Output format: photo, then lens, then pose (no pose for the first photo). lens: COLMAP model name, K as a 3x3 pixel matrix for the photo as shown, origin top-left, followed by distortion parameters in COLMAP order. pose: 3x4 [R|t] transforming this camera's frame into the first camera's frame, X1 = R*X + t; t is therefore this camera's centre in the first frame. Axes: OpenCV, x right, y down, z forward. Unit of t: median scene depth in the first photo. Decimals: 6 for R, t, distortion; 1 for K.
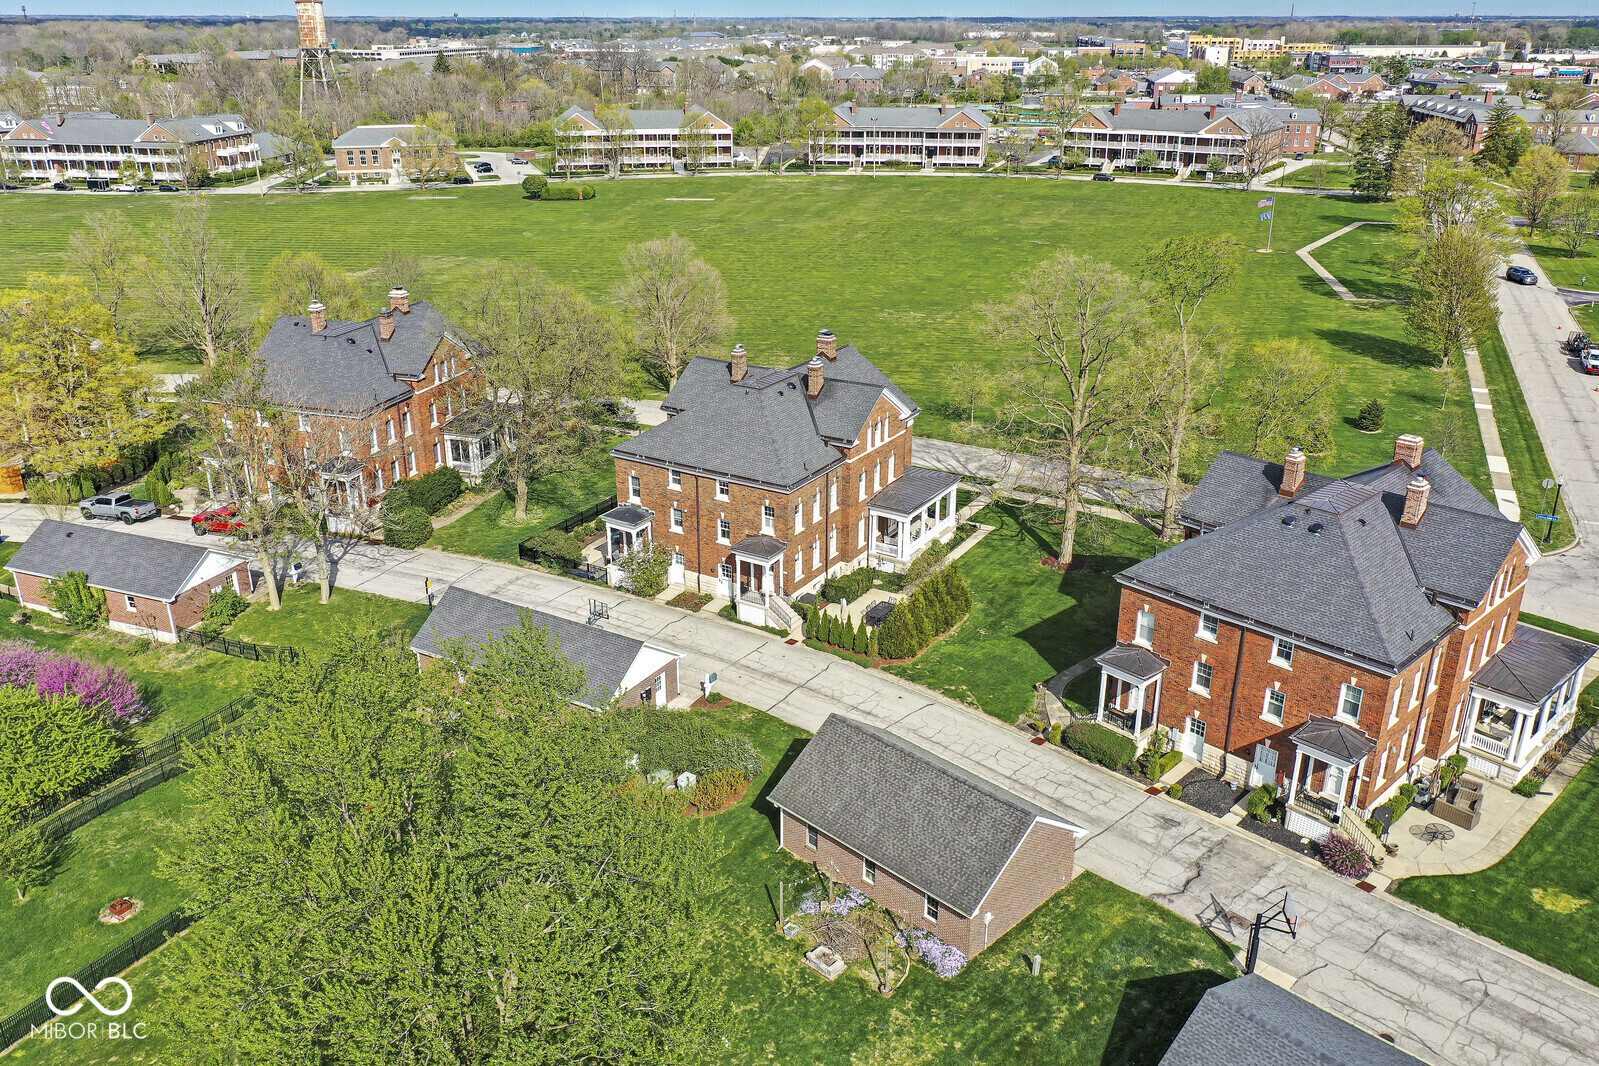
lens RADIAL K [[1262.6, 0, 799.5], [0, 1262.6, 533.0], [0, 0, 1]] dist [-0.005871, -0.003301]
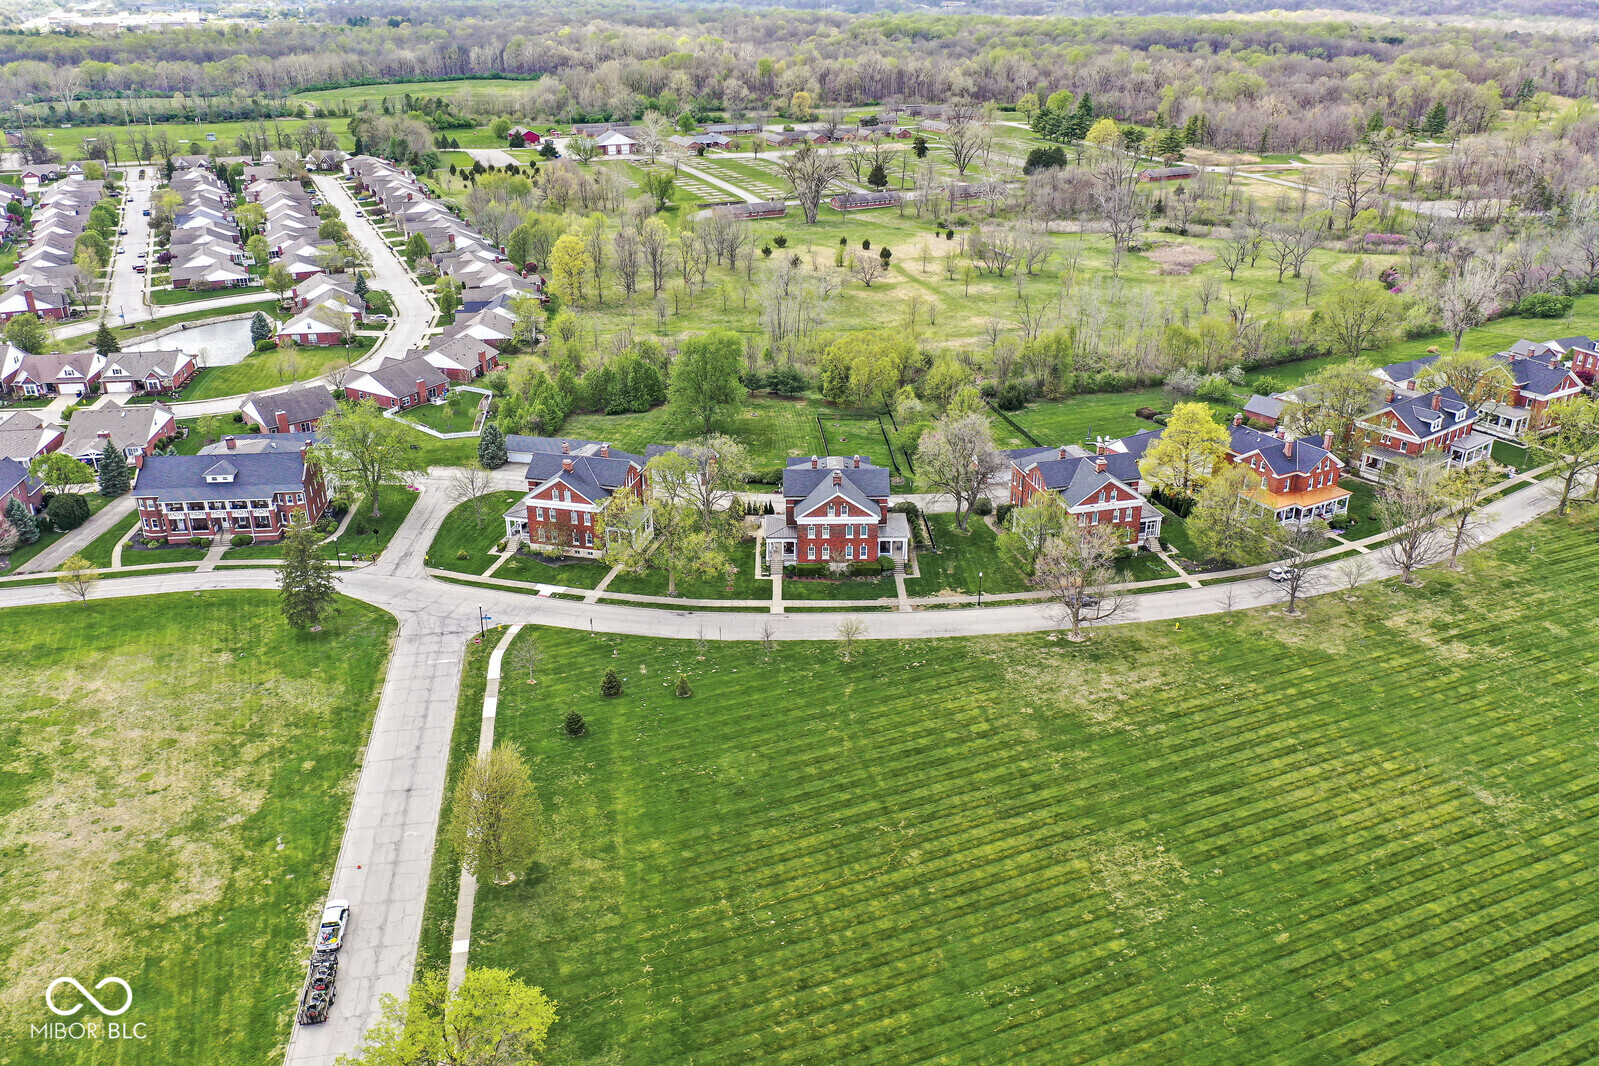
lens RADIAL K [[1262.6, 0, 799.5], [0, 1262.6, 533.0], [0, 0, 1]] dist [-0.005871, -0.003301]
pose [[-0.845313, 0.231090, -0.481709, 1.091537], [-0.185574, 0.718486, 0.670328, -1.467989], [0.501008, 0.656030, -0.564461, 2.243359]]
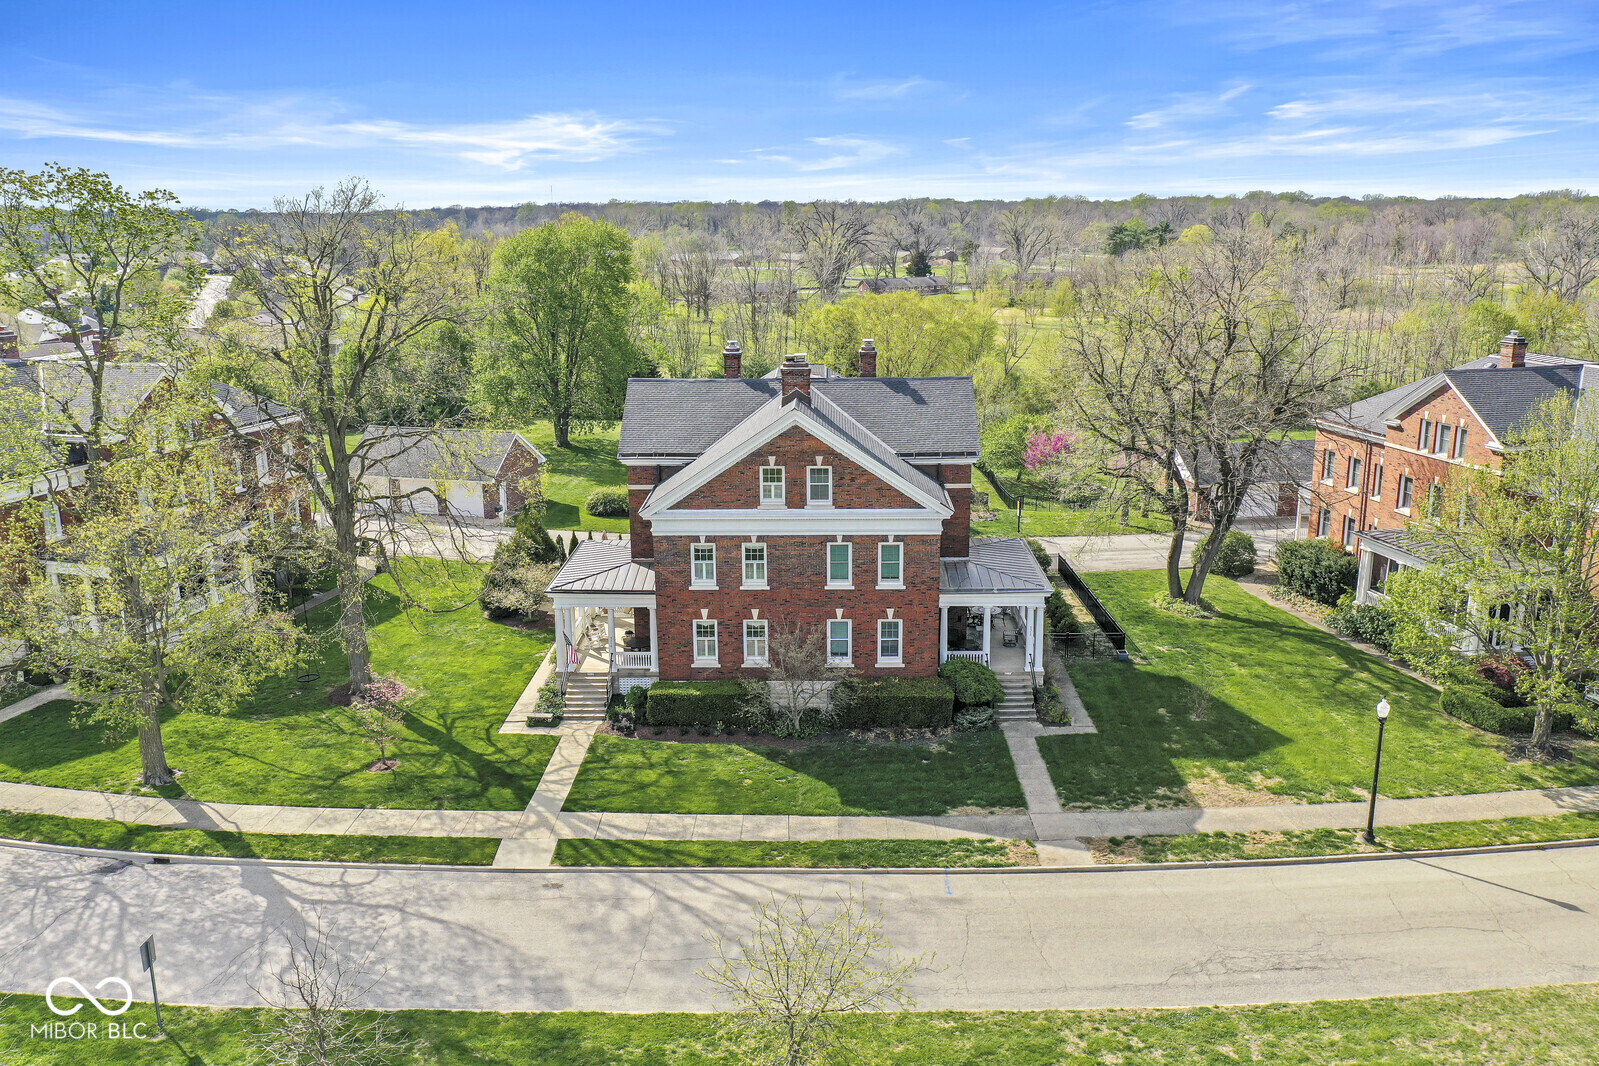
lens RADIAL K [[1262.6, 0, 799.5], [0, 1262.6, 533.0], [0, 0, 1]] dist [-0.005871, -0.003301]
pose [[-0.861709, 0.139983, -0.487710, 0.318854], [-0.172903, 0.822654, 0.541613, -0.417848], [0.477034, 0.551040, -0.684685, 1.492310]]
